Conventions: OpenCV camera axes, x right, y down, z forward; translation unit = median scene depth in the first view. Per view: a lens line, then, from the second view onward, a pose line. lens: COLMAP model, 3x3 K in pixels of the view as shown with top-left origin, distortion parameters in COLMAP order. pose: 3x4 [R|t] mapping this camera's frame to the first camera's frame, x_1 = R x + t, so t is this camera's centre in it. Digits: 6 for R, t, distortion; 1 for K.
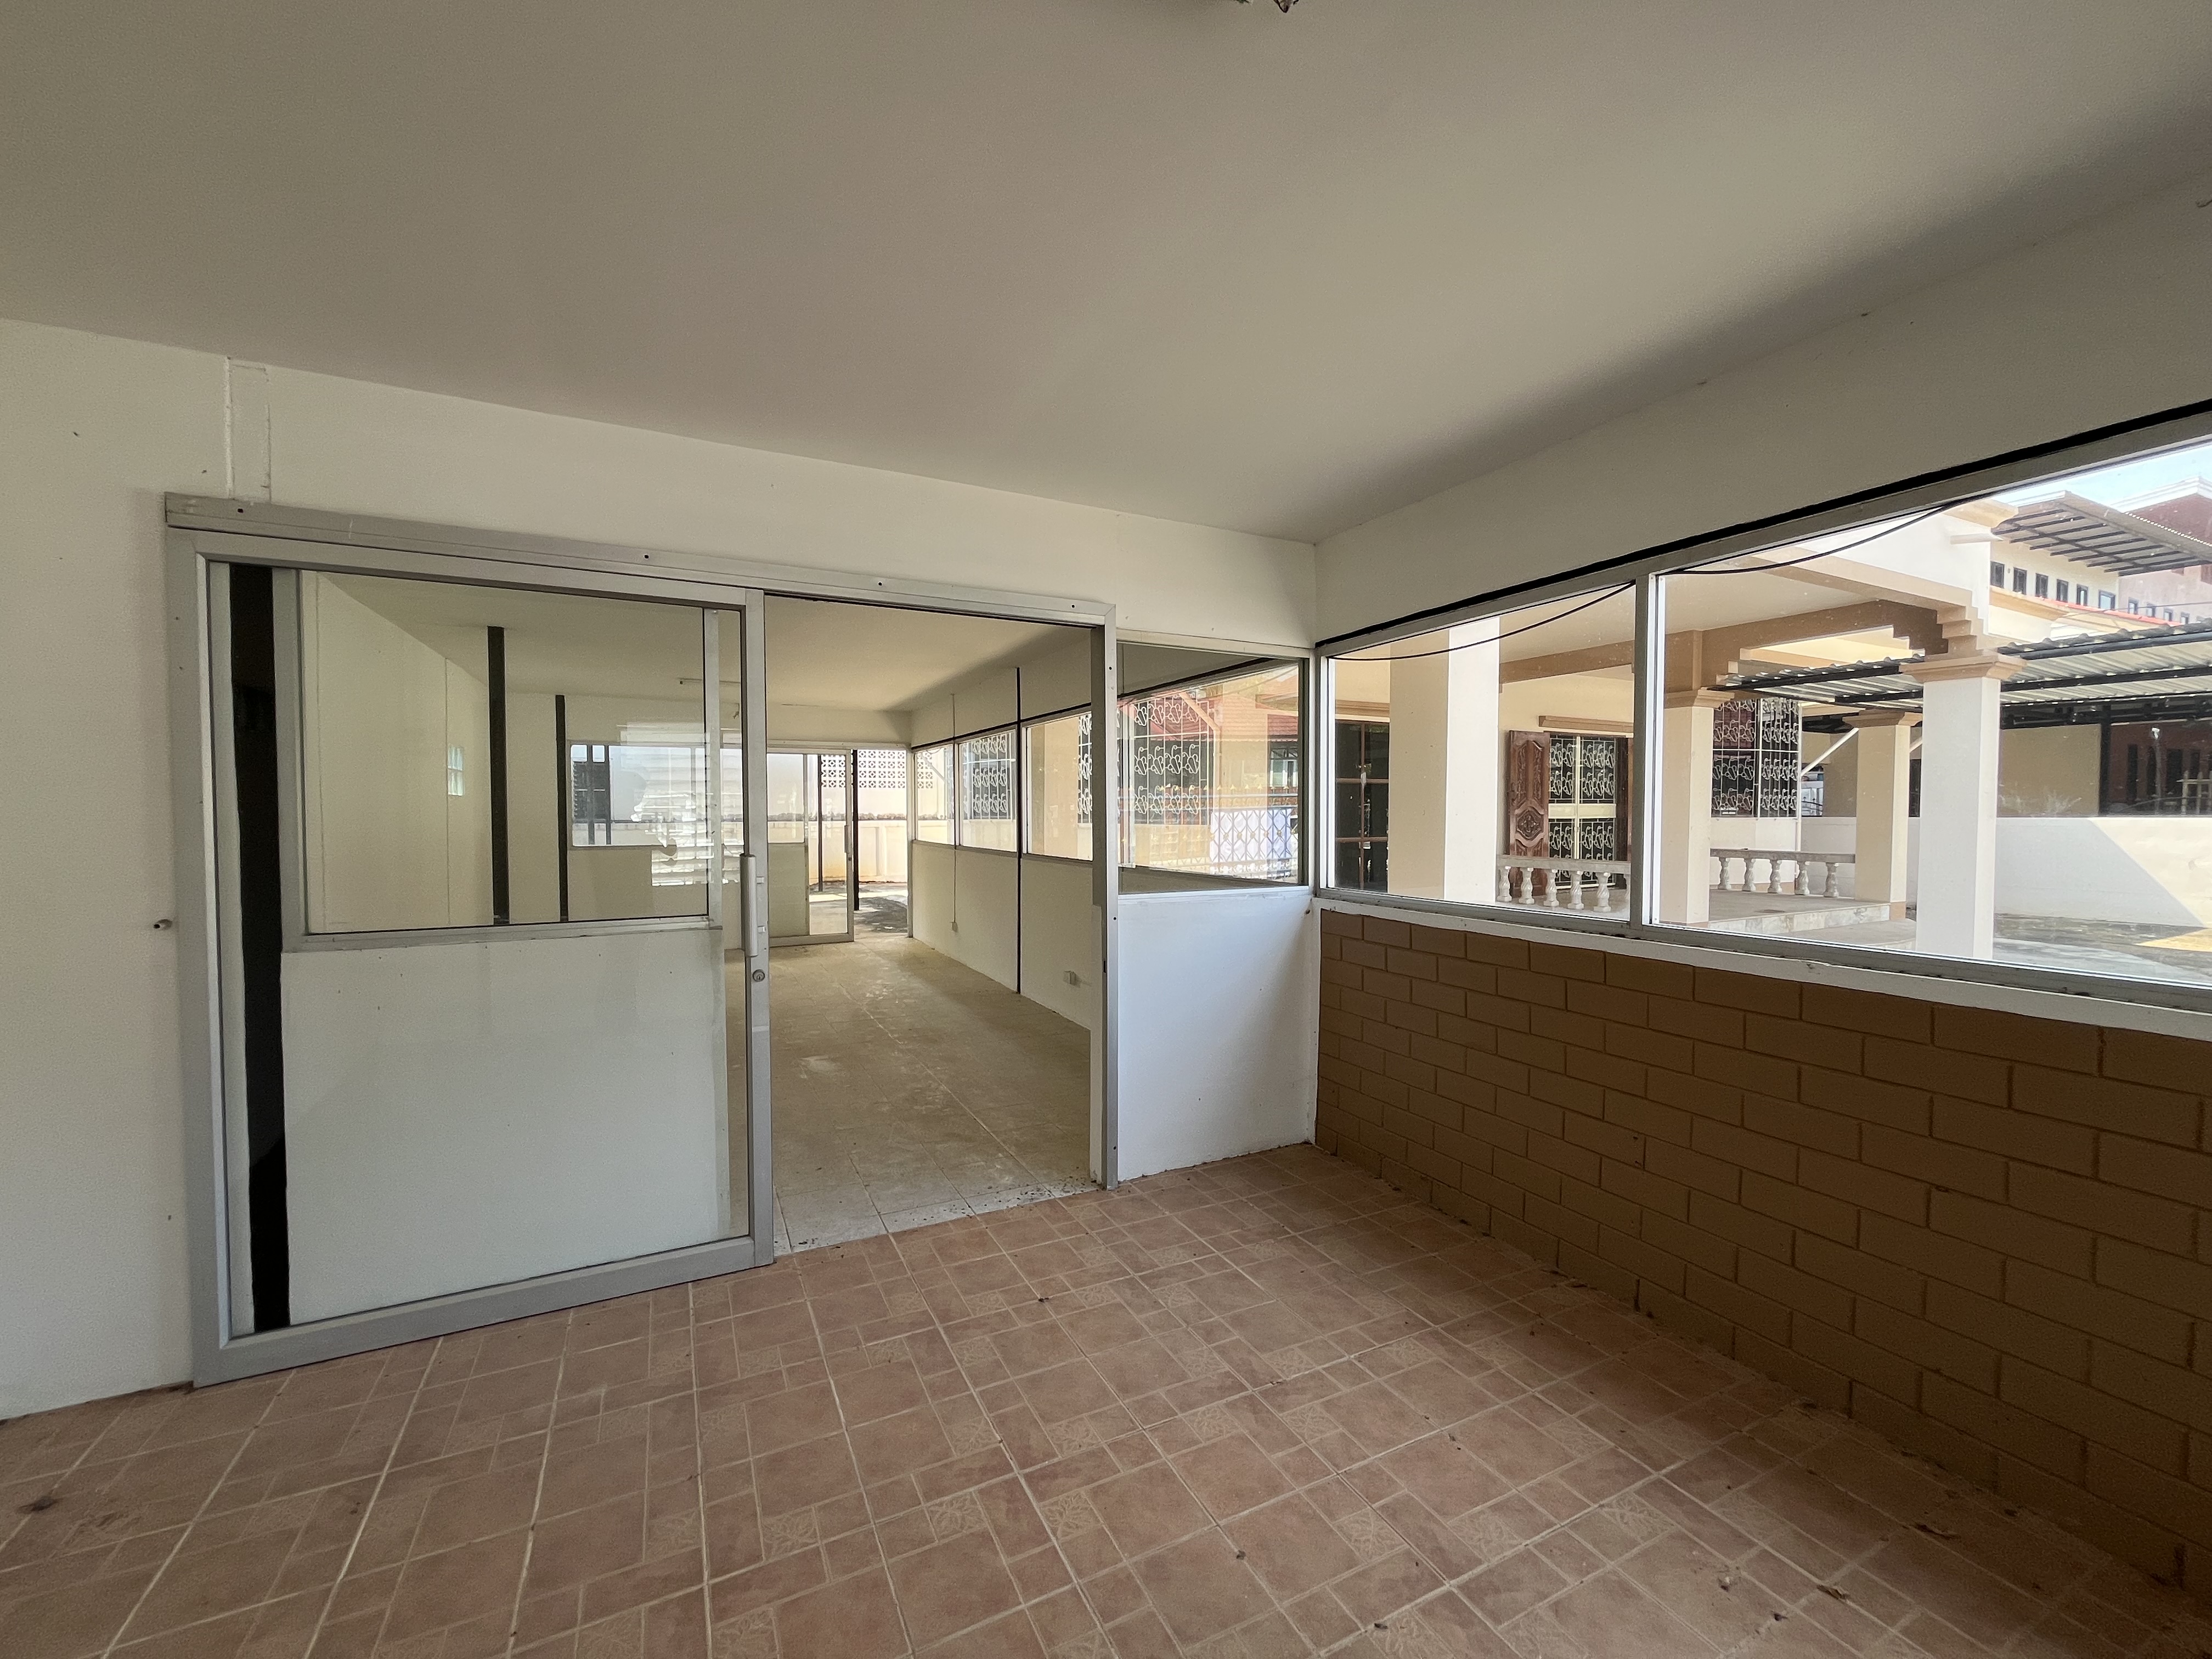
lens RADIAL K [[886.4, 0, 1111.2], [0, 886.4, 833.4], [0, 0, 1]] dist [0.003581, -0.000043]
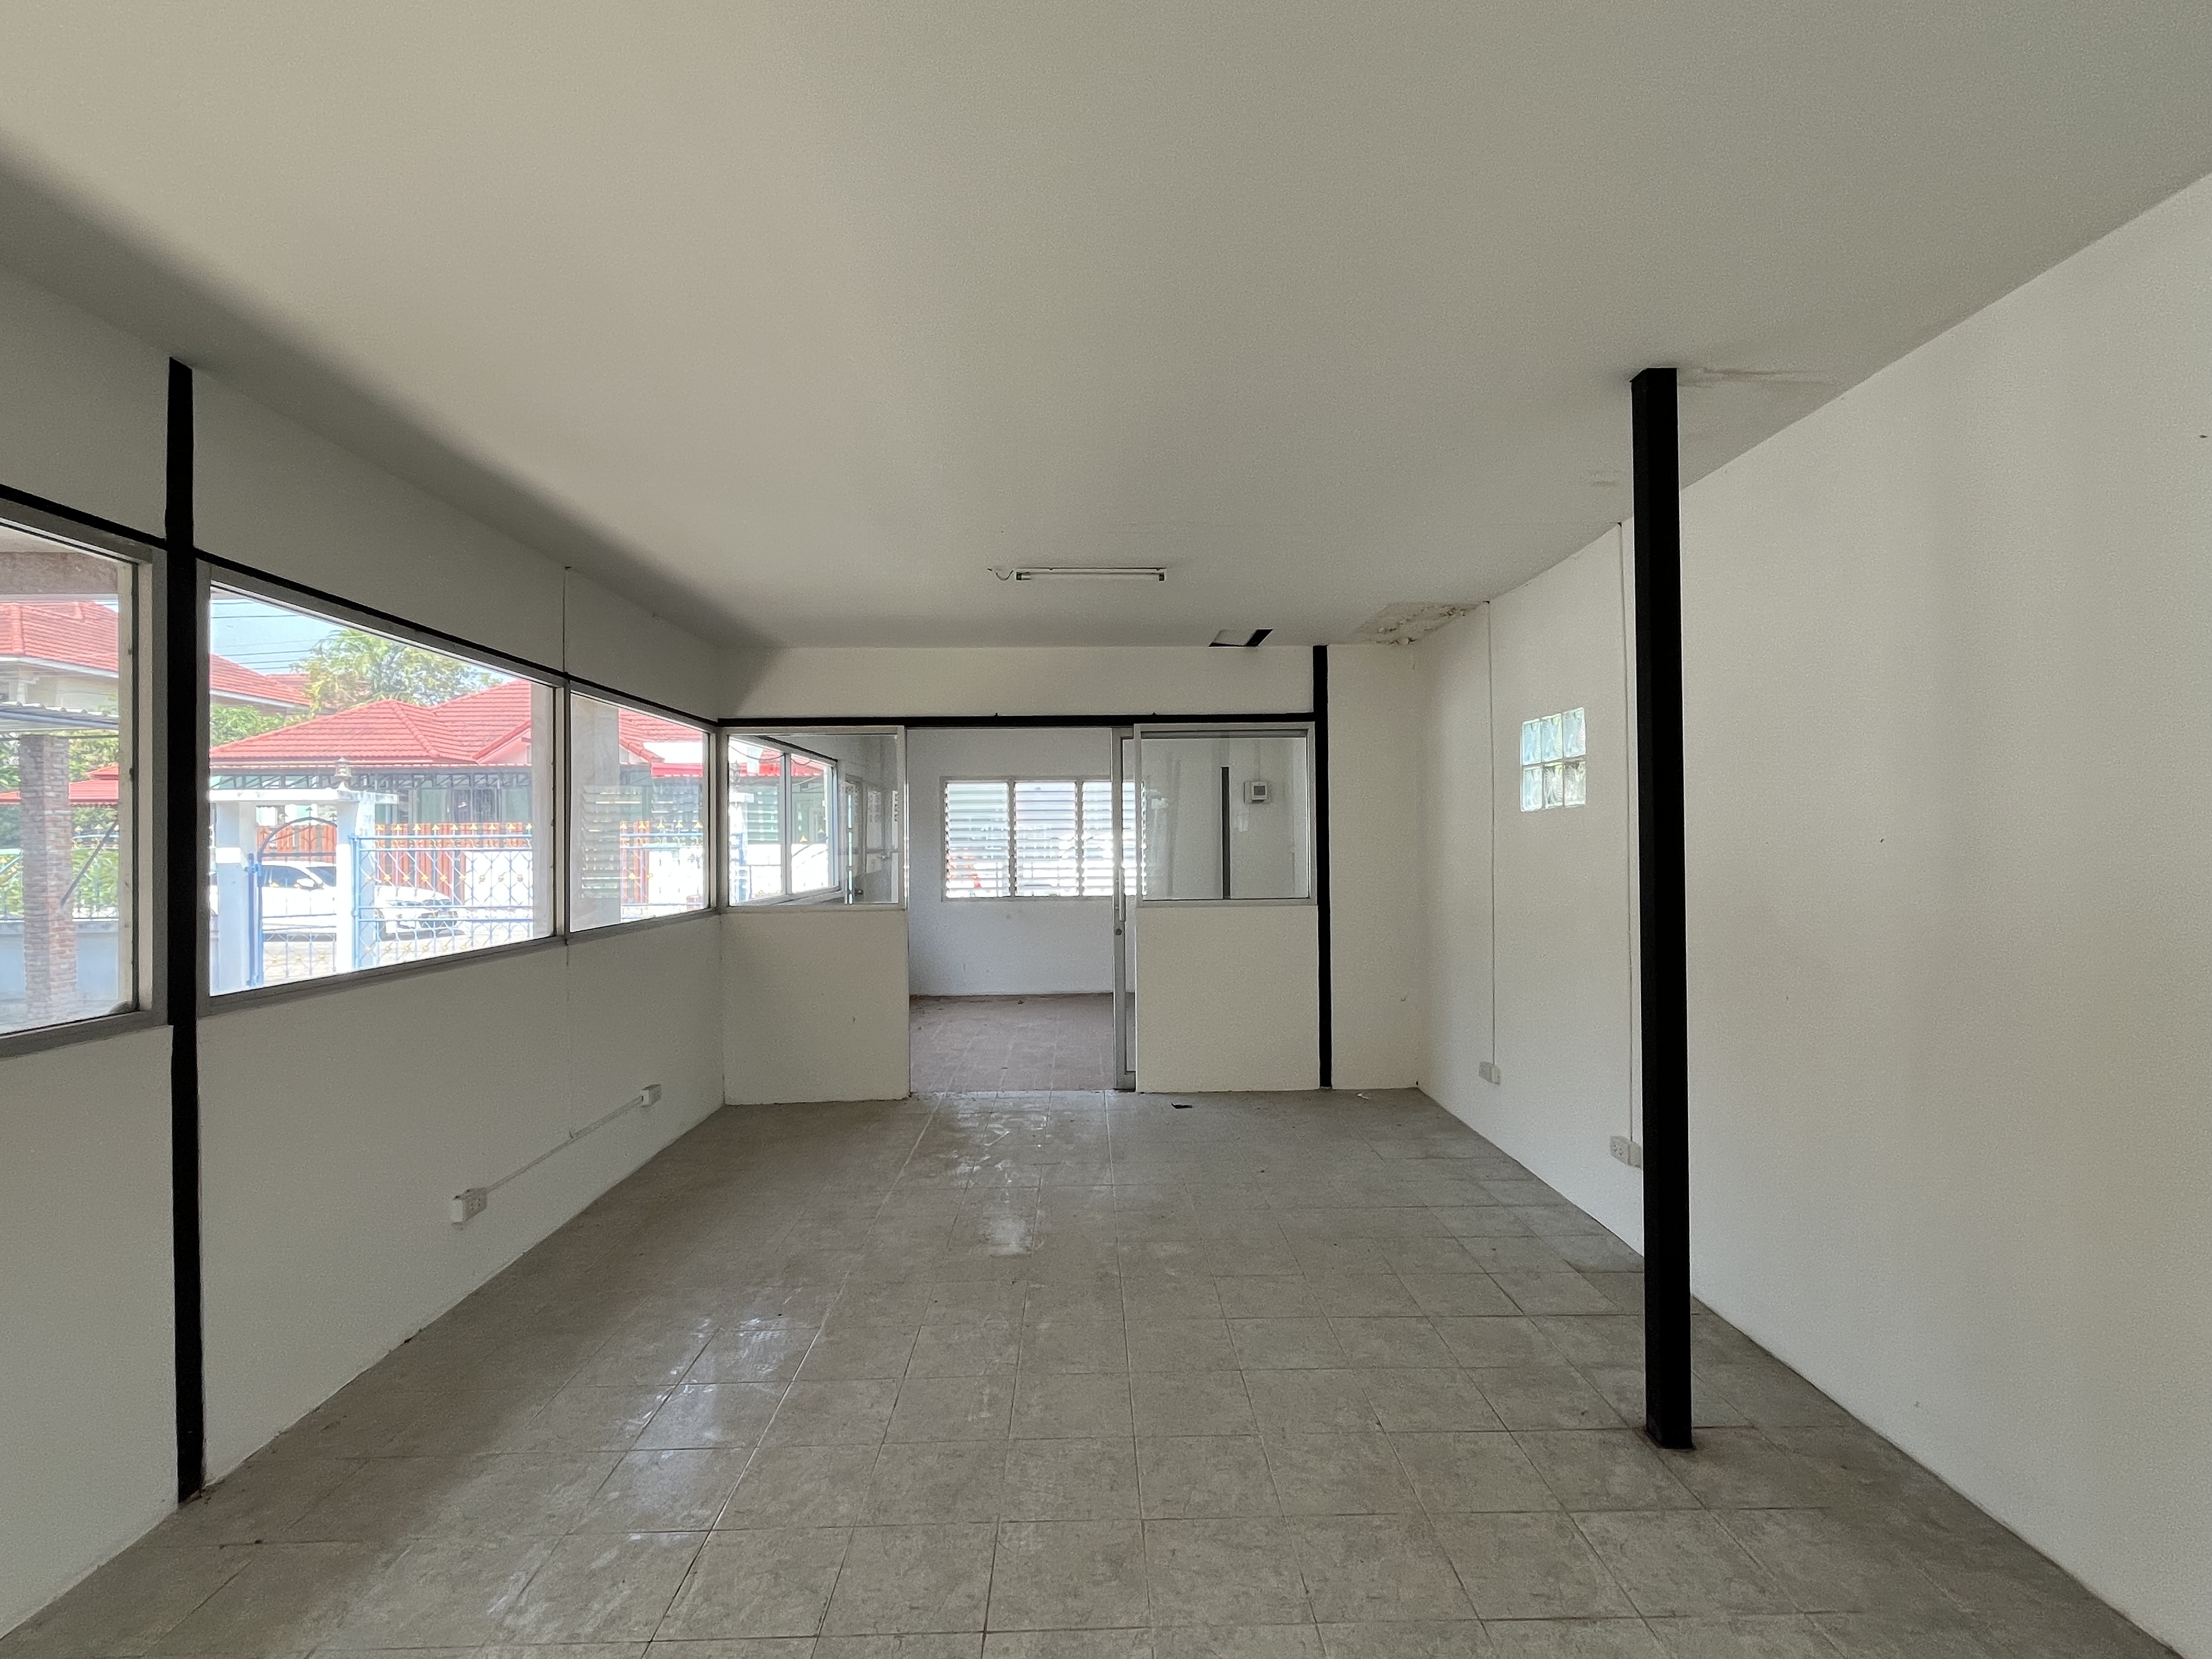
lens RADIAL K [[1031.5, 0, 1104.4], [0, 1031.5, 837.1], [0, 0, 1]] dist [0.000124, 0.000003]
pose [[-0.907306, 0.015883, 0.420172, -0.780718], [0.022216, 0.999701, 0.010182, -0.038310], [-0.419884, 0.018573, -0.907388, 1.804256]]
